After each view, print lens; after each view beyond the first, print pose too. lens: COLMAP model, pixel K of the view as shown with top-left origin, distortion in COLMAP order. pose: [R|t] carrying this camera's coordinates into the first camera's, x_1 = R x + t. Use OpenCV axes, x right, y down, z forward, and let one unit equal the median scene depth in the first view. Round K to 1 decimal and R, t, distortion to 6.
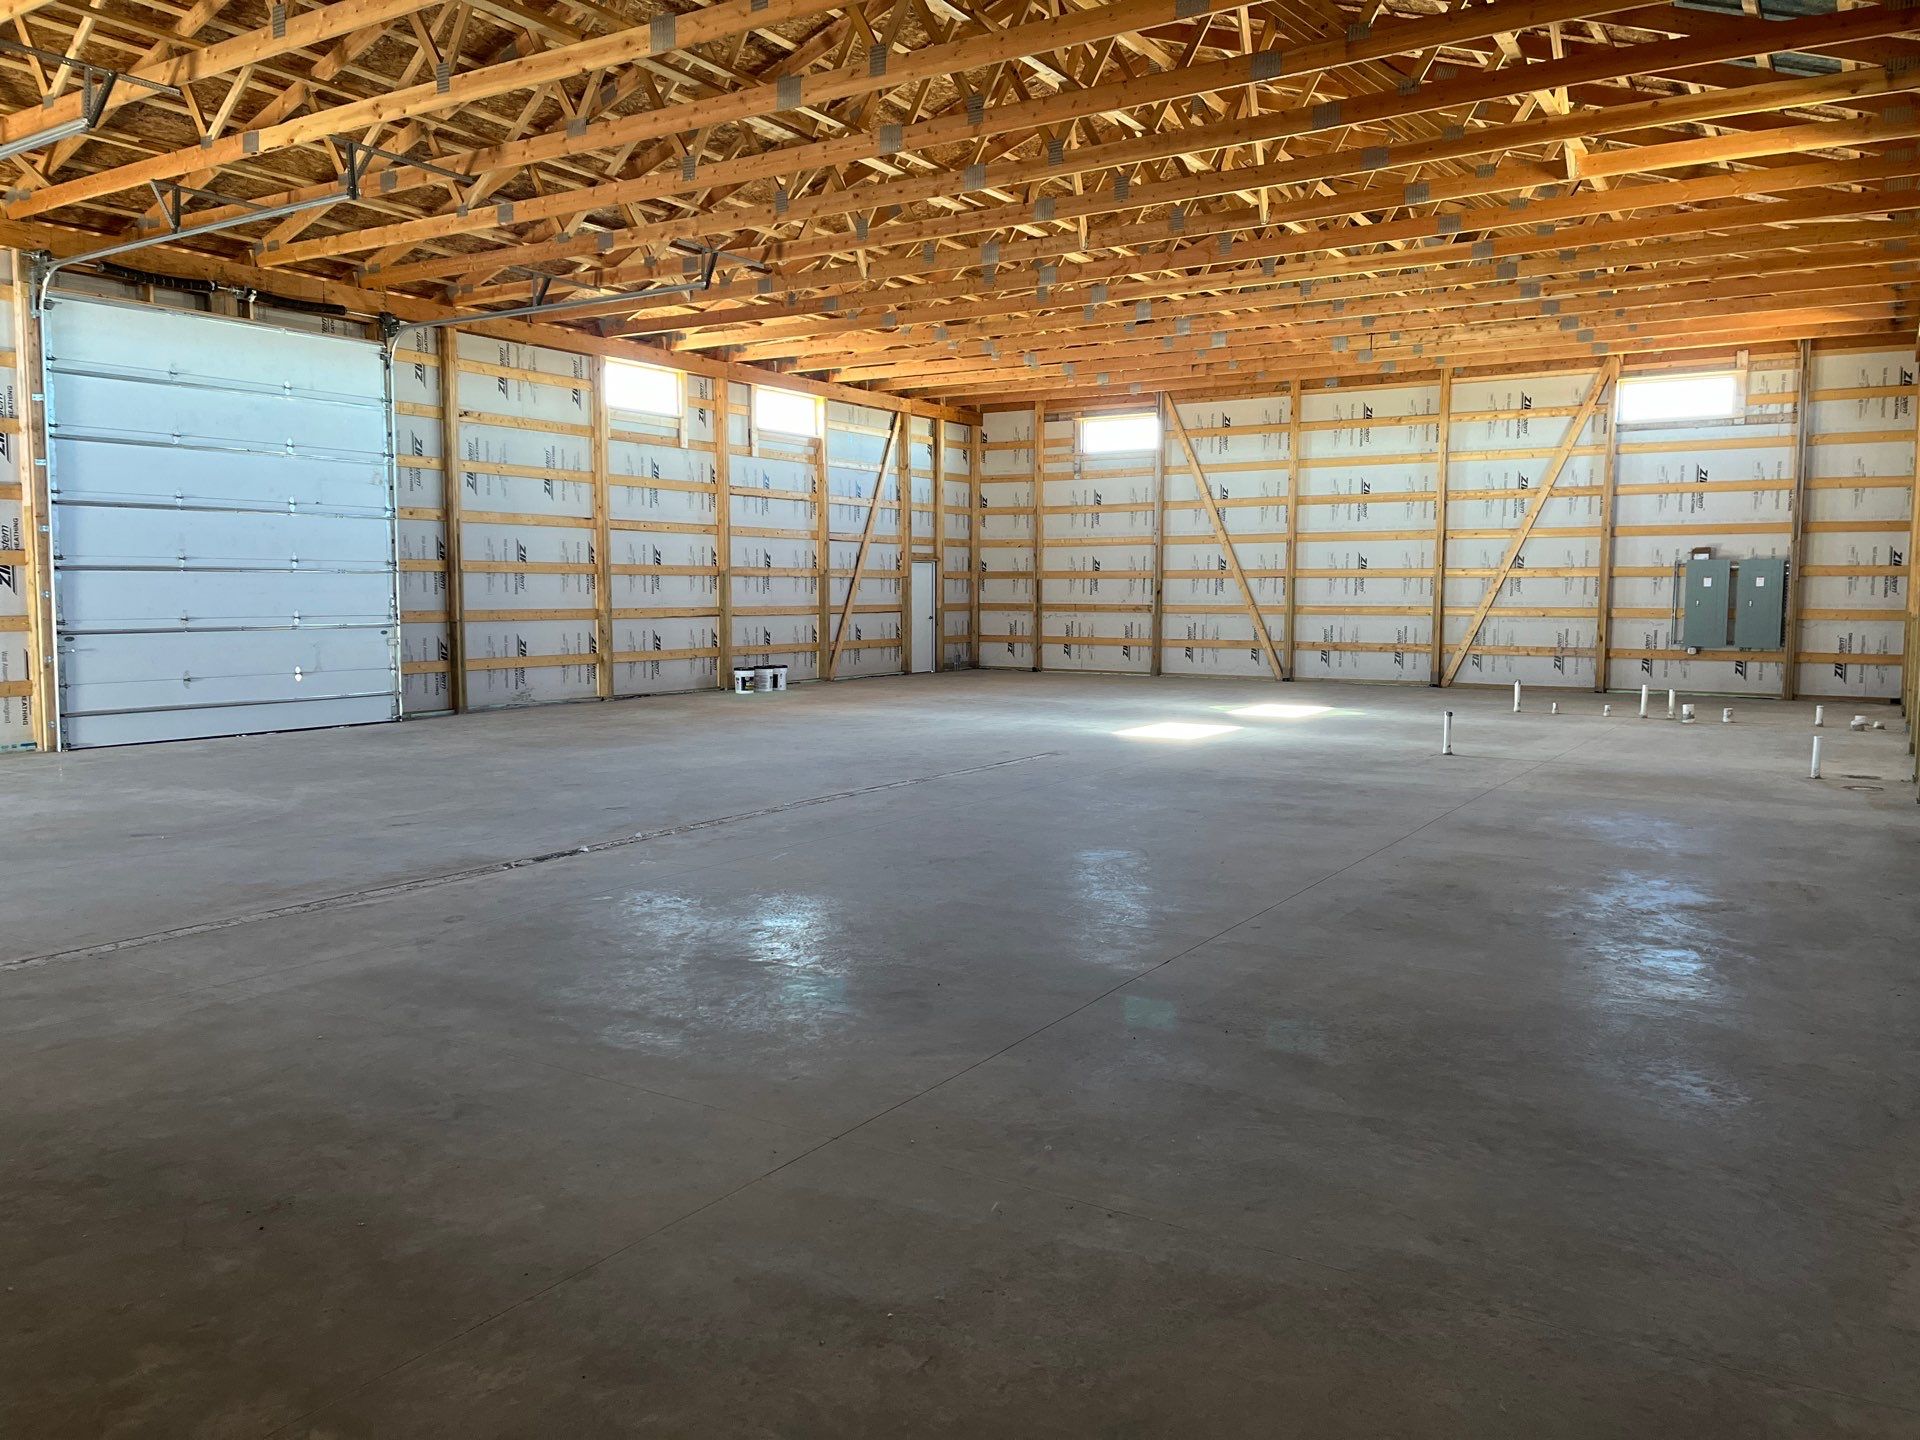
lens RADIAL K [[1483.5, 0, 972.1], [0, 1483.5, 716.7], [0, 0, 1]] dist [0.020159, -0.039090]
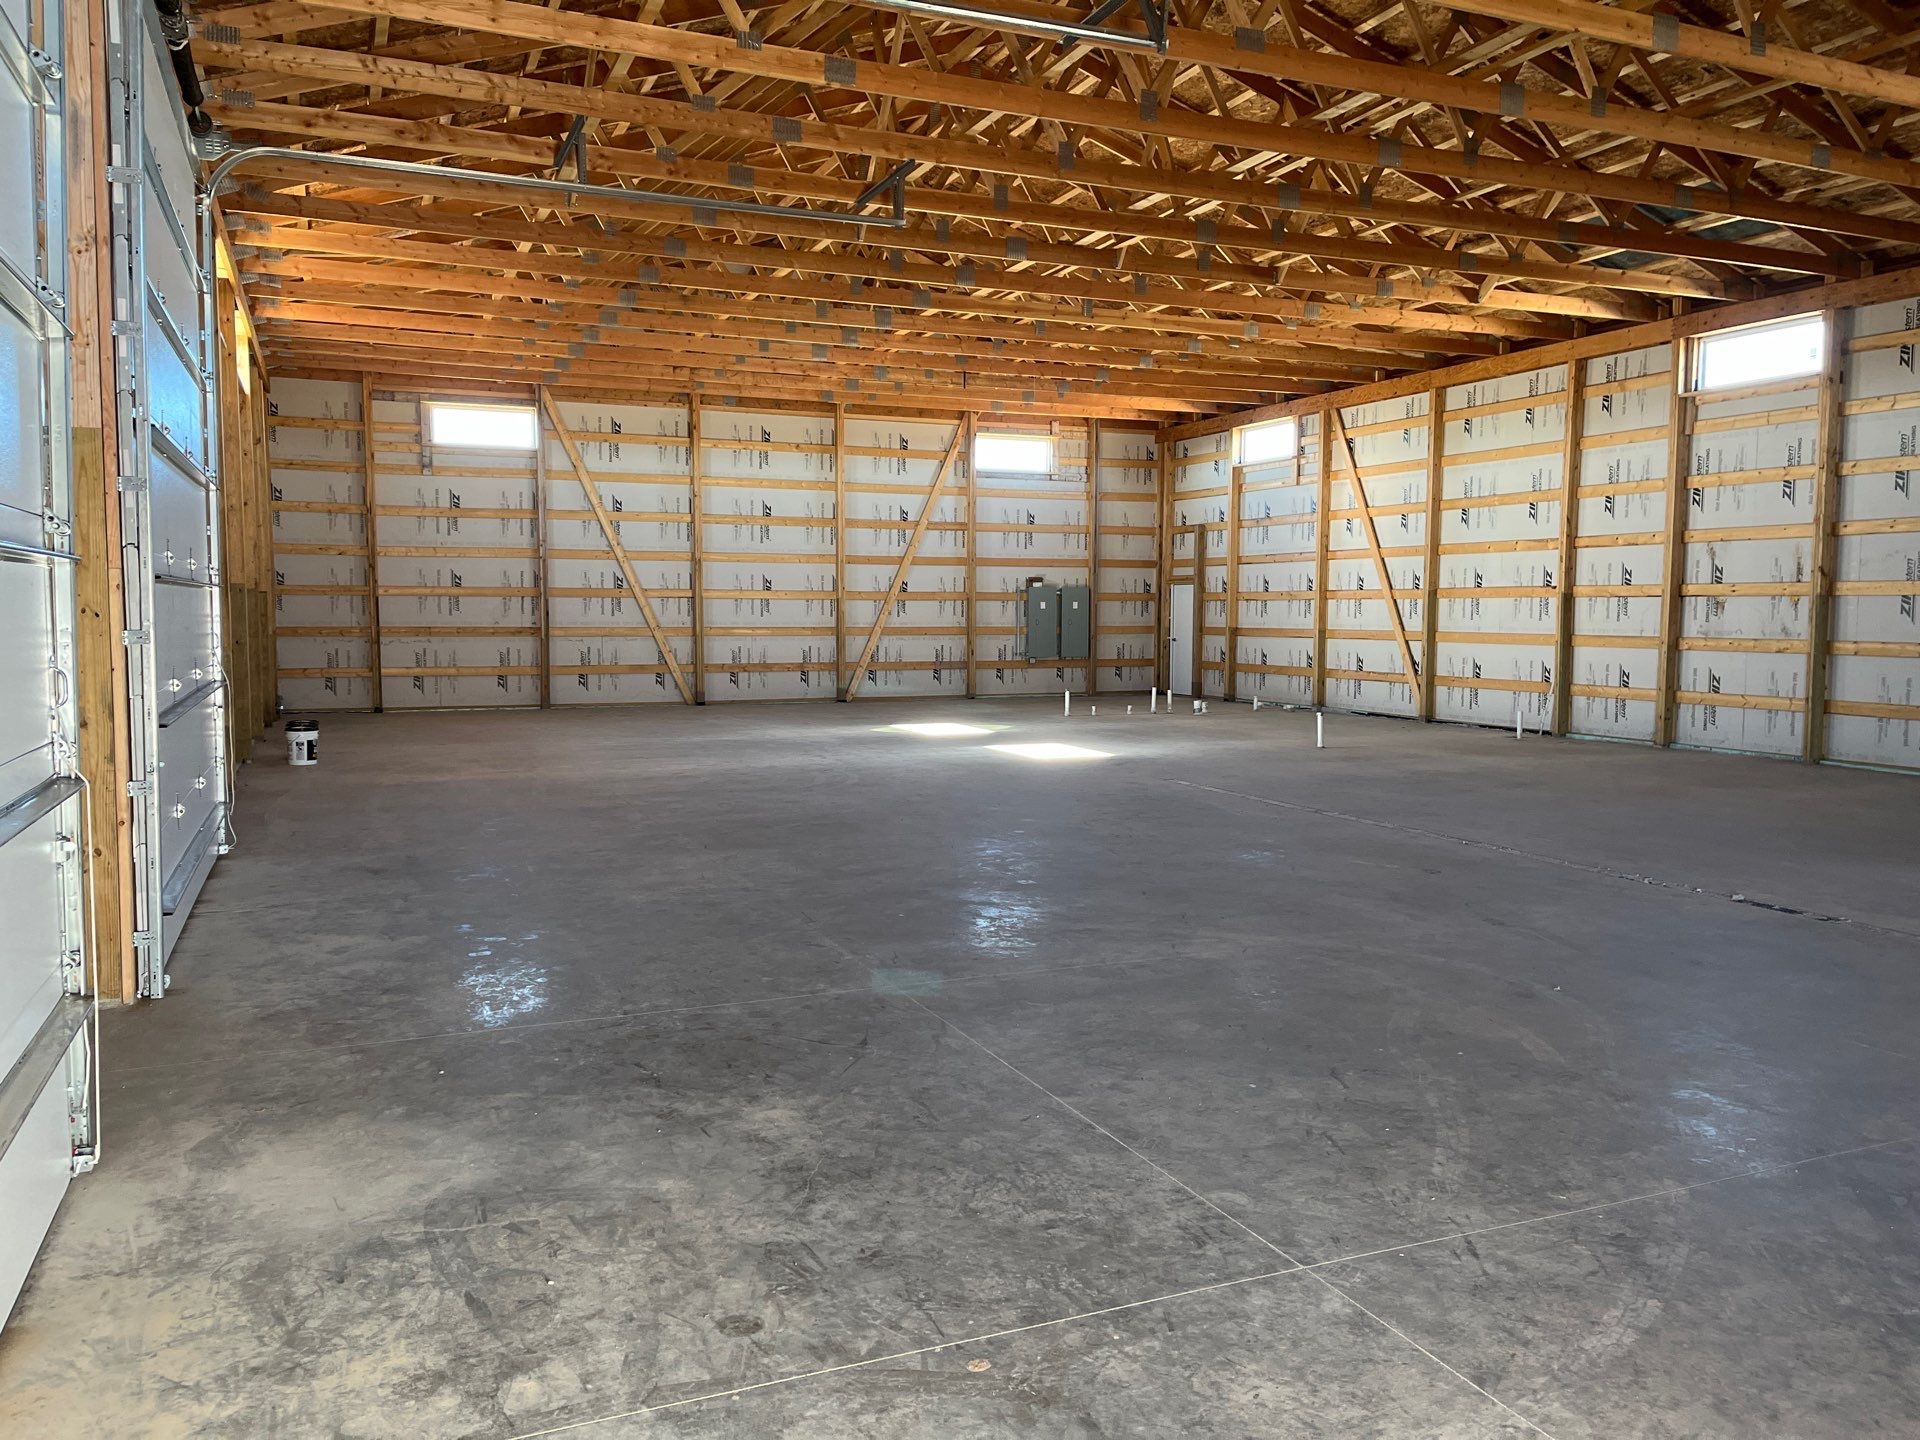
lens RADIAL K [[1483.5, 0, 974.1], [0, 1483.5, 724.6], [0, 0, 1]] dist [0.020159, -0.039090]
pose [[0.537613, -0.063861, 0.840770, -0.518296], [0.069325, 0.997100, 0.031407, -0.030043], [-0.840337, 0.041401, 0.540481, 0.339658]]
